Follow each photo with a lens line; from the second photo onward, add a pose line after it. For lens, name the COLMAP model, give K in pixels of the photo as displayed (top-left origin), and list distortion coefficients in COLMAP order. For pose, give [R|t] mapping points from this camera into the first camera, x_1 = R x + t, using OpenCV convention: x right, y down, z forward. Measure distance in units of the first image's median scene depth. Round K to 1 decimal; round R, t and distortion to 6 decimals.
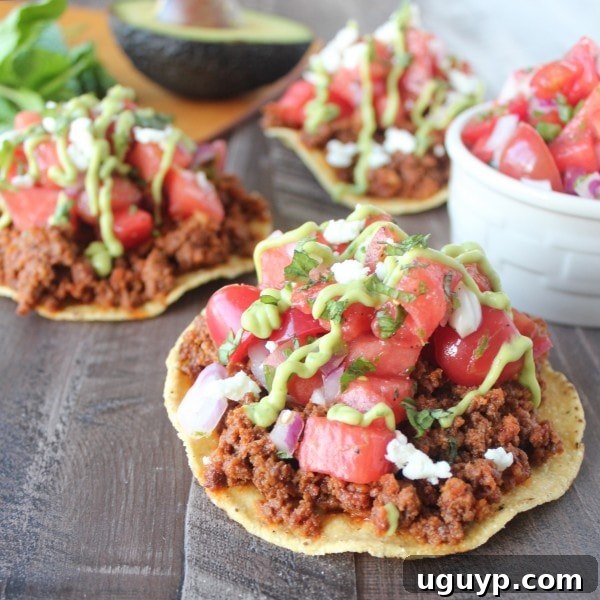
lens RADIAL K [[1098.1, 0, 300.0], [0, 1098.1, 467.7], [0, 0, 1]] dist [-0.160515, 0.155237]
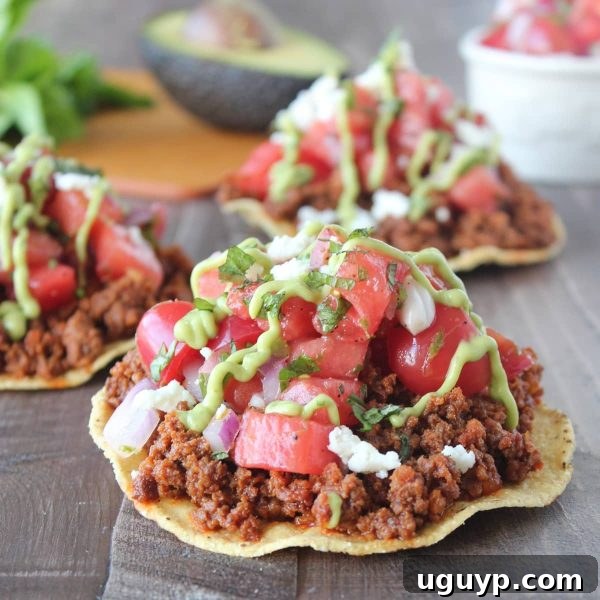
lens RADIAL K [[2468.8, 0, 300.0], [0, 2468.8, 300.0], [0, 0, 1]] dist [-0.093862, 5.491395]
pose [[0.998985, -0.032519, -0.031171, 0.118135], [0.018966, 0.931308, -0.363737, 0.602796], [0.040858, 0.362777, 0.930980, -0.937869]]
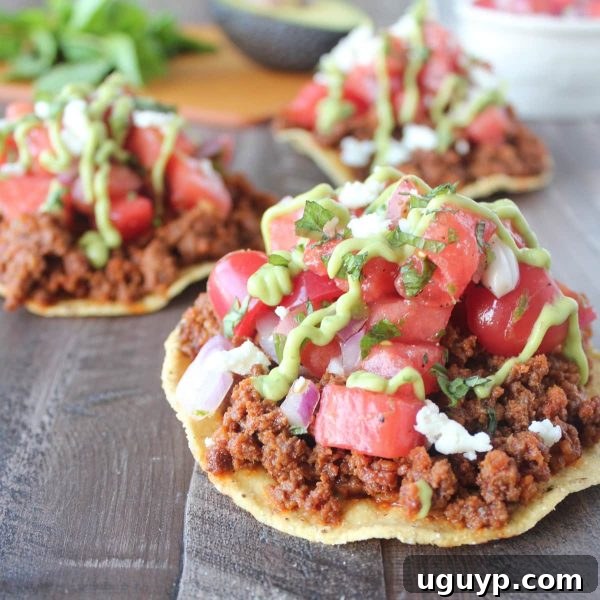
lens RADIAL K [[1098.1, 0, 300.0], [0, 1098.1, 467.7], [0, 0, 1]] dist [-0.160515, 0.155237]
pose [[0.999680, -0.016221, -0.019392, 0.003668], [0.014478, 0.996115, -0.086863, 0.091017], [0.020725, 0.086554, 0.996032, 0.135118]]
